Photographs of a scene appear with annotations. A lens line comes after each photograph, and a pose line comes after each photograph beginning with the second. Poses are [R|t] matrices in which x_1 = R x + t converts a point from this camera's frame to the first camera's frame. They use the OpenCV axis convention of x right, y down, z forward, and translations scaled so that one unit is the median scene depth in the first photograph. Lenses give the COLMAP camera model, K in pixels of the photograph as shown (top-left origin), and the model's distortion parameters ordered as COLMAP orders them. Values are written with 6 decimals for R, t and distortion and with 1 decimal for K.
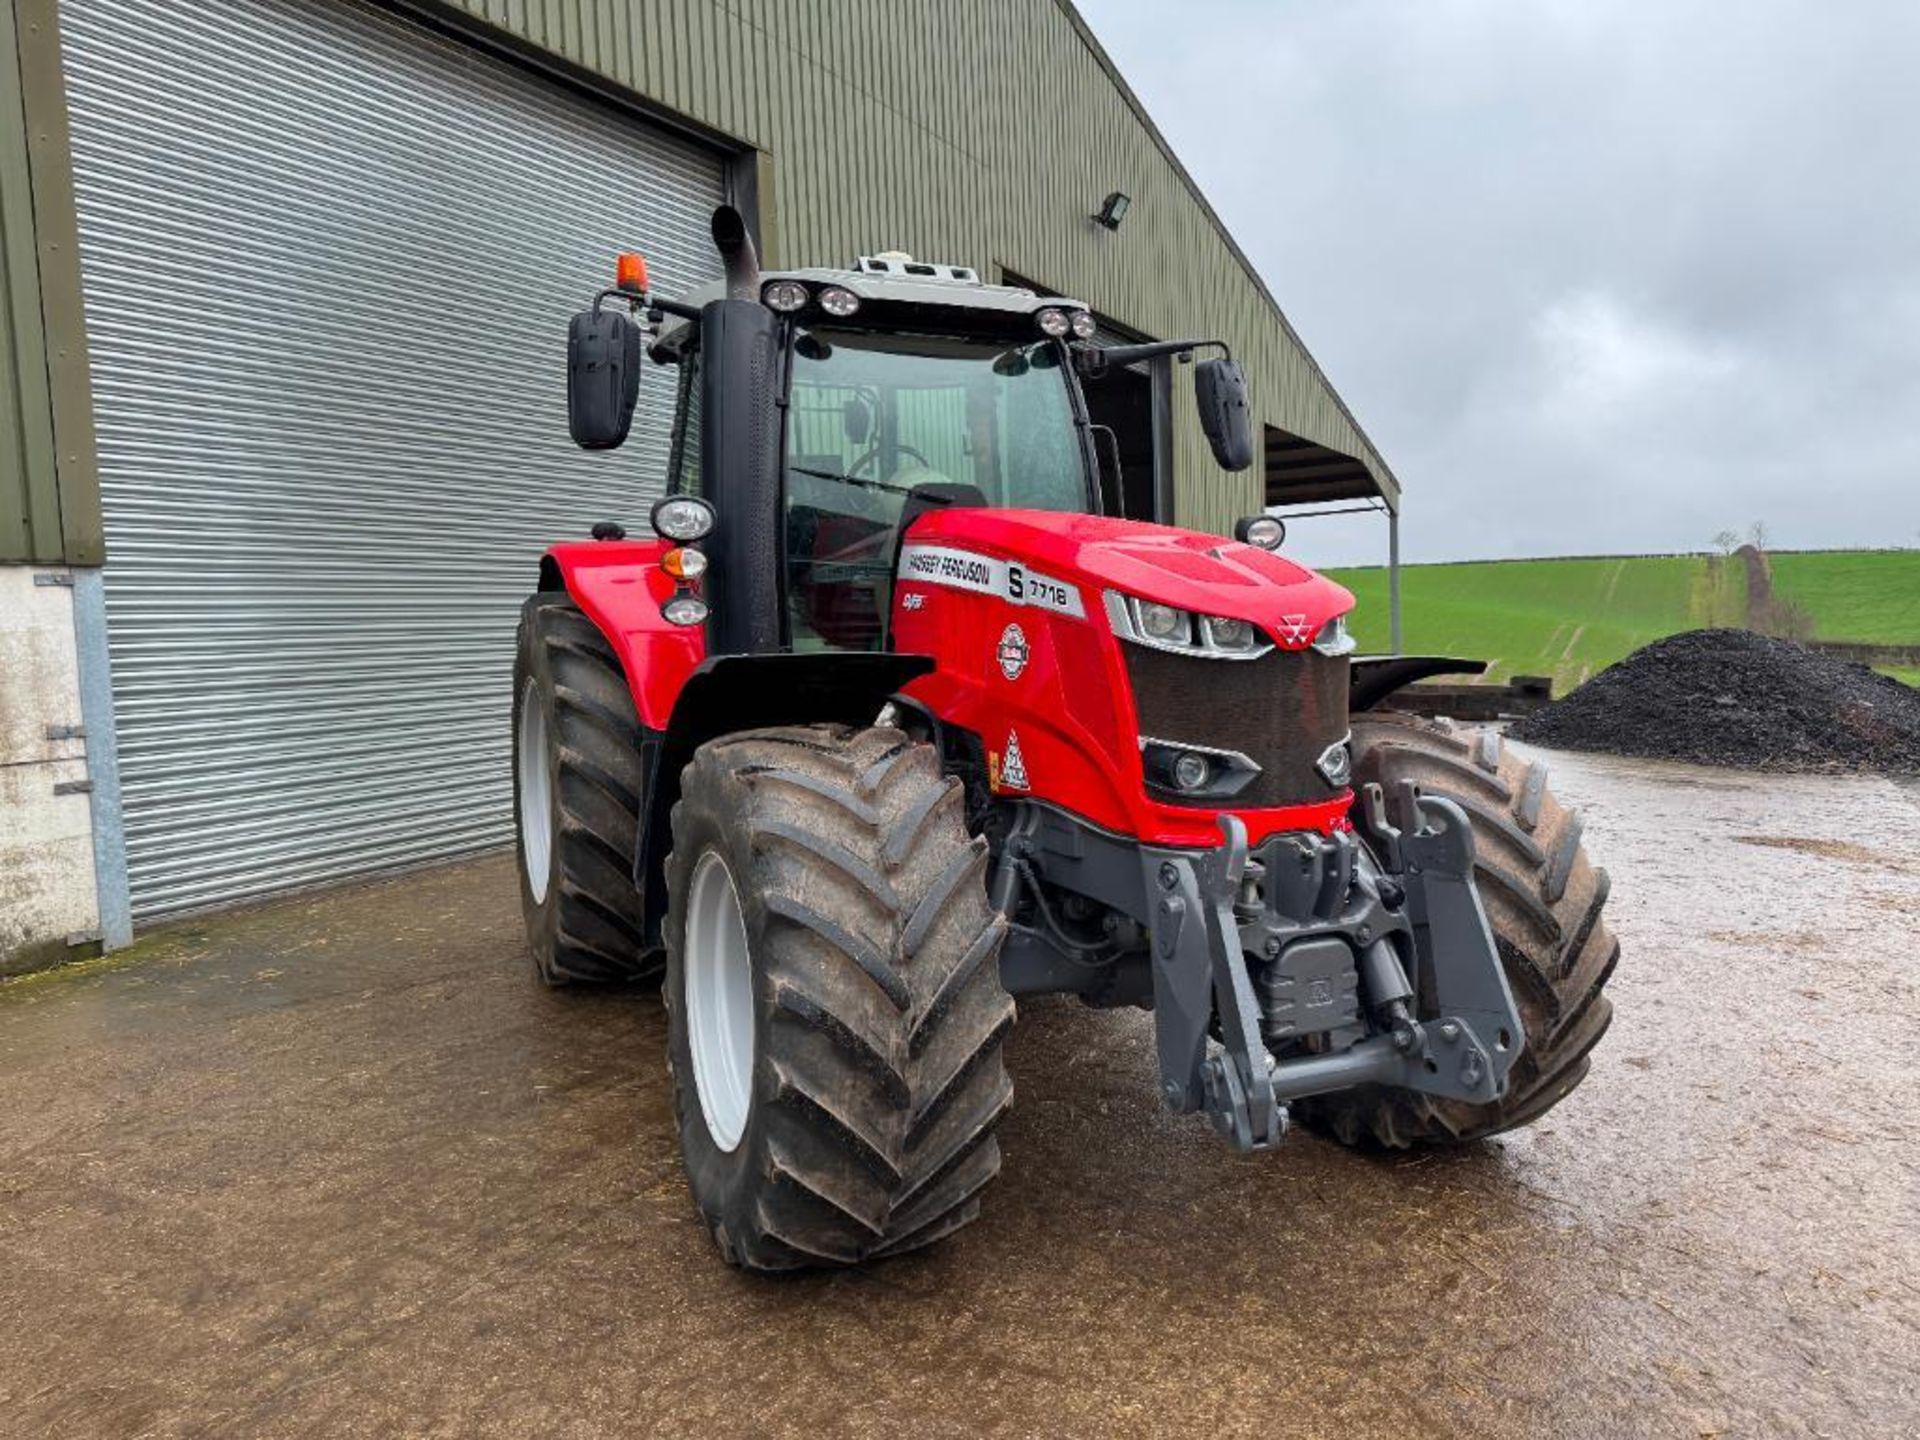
lens RADIAL K [[1350.1, 0, 966.9], [0, 1350.1, 717.1], [0, 0, 1]] dist [0.040430, -0.055334]
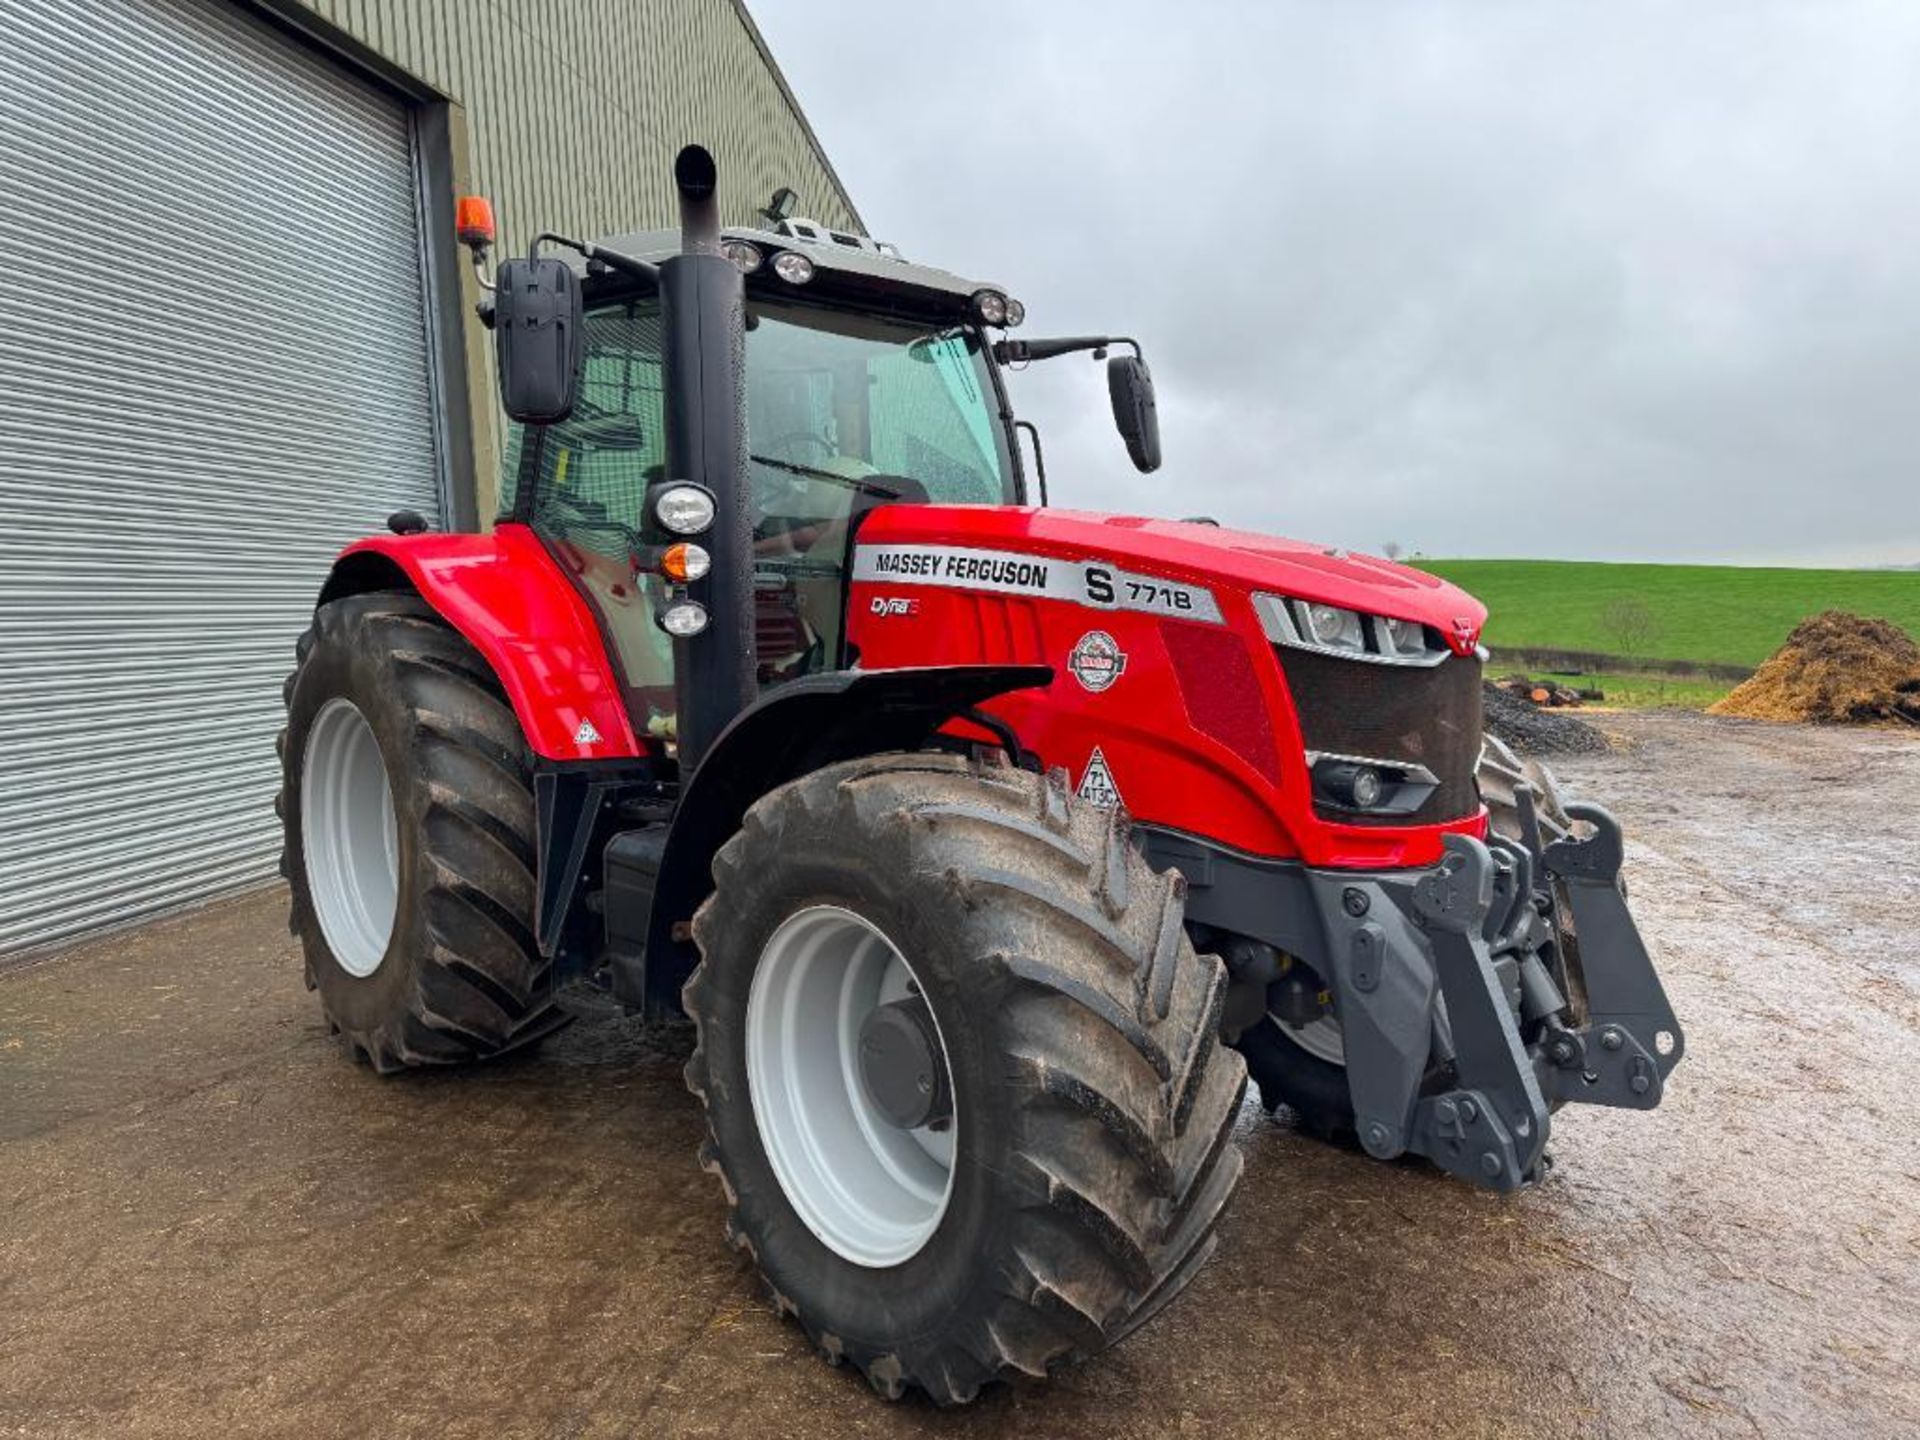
lens RADIAL K [[1350.1, 0, 941.0], [0, 1350.1, 703.7], [0, 0, 1]] dist [0.040430, -0.055334]
pose [[0.955460, -0.025006, 0.294061, -0.332590], [0.028720, 0.999553, -0.008316, -0.015255], [-0.293721, 0.016391, 0.955751, 0.164251]]
